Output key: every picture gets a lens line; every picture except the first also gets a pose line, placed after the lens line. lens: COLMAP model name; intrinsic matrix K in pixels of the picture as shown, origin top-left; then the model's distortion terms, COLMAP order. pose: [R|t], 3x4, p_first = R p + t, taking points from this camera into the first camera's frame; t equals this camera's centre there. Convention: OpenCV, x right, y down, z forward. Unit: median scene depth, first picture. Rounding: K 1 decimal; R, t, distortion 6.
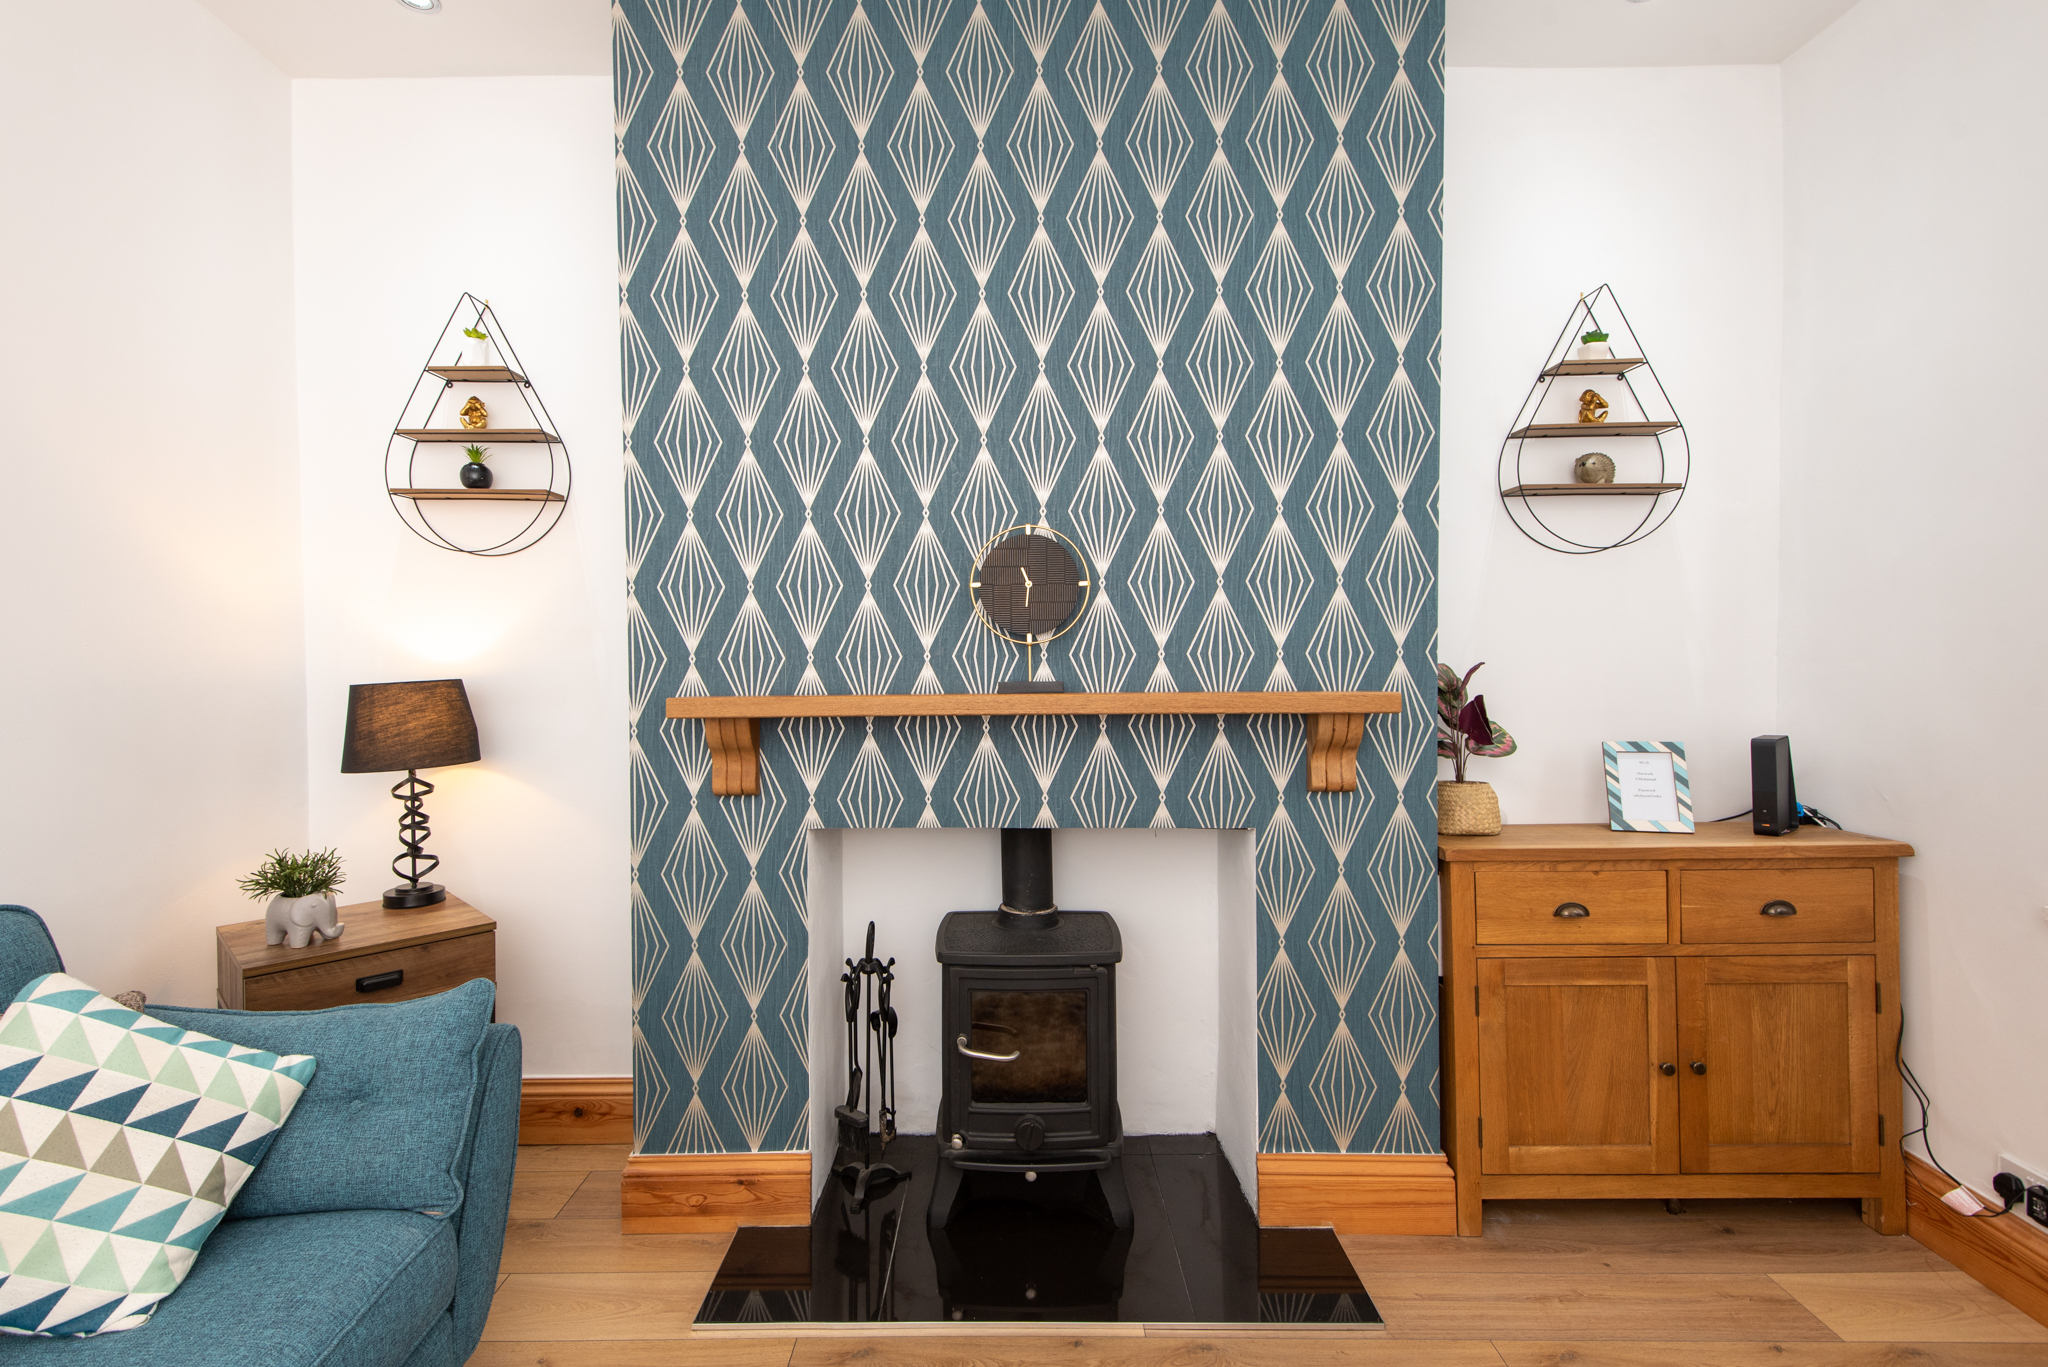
lens RADIAL K [[920.0, 0, 1043.3], [0, 920.0, 683.3], [0, 0, 1]] dist [0.029403, -0.012970]
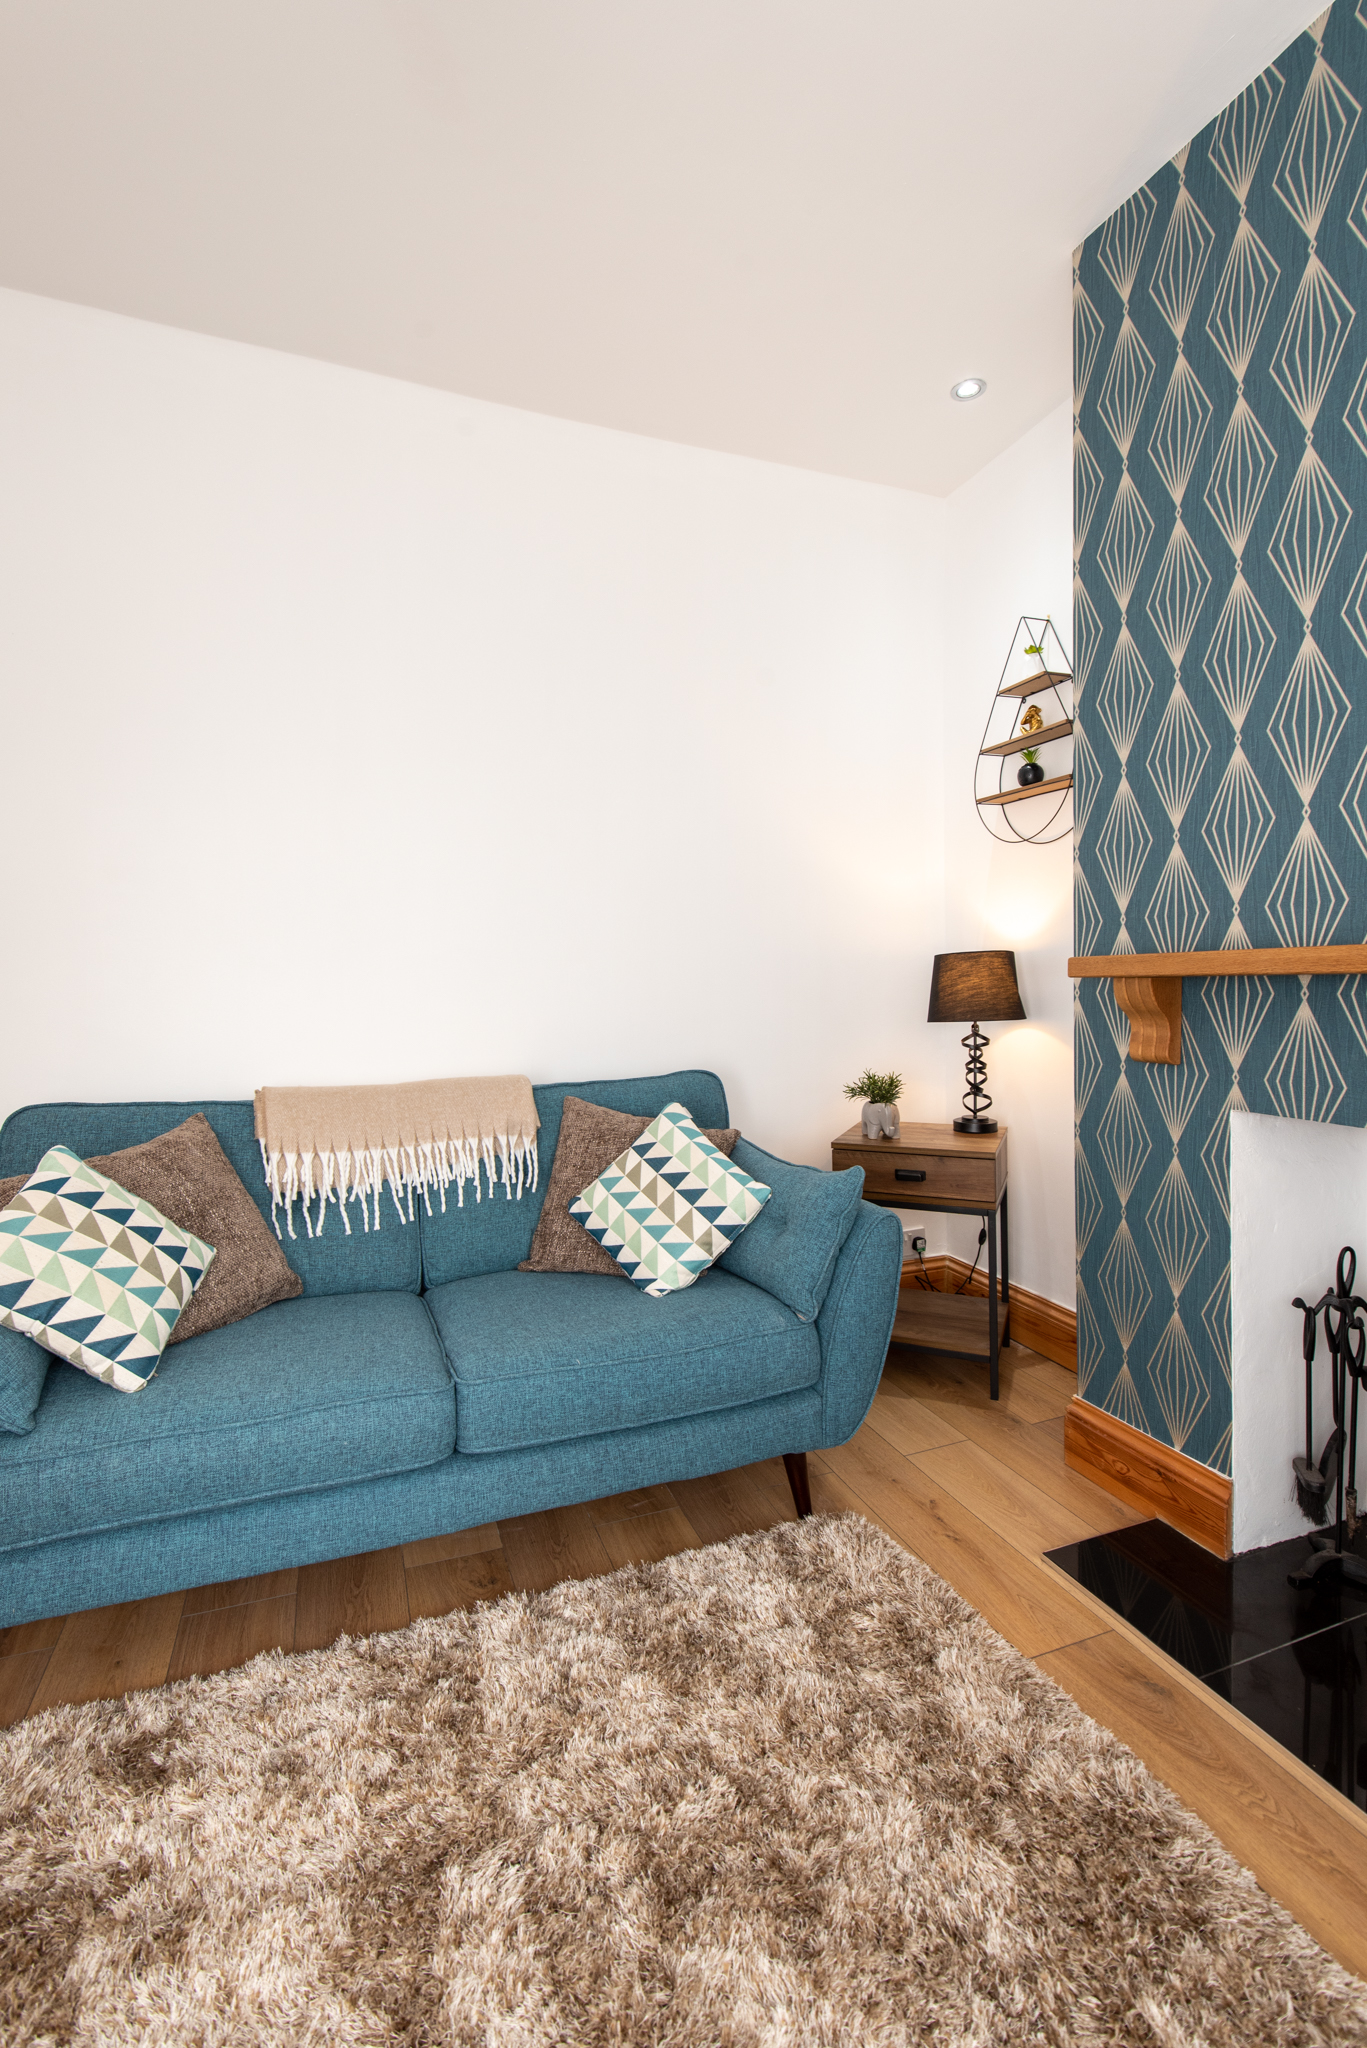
lens RADIAL K [[920.0, 0, 696.8], [0, 920.0, 1014.1], [0, 0, 1]] dist [0.029403, -0.012970]
pose [[0.366234, 0.034805, -0.929872, 0.365862], [-0.006765, 0.999373, 0.034742, 0.042847], [0.930498, -0.006433, 0.366240, 0.223559]]
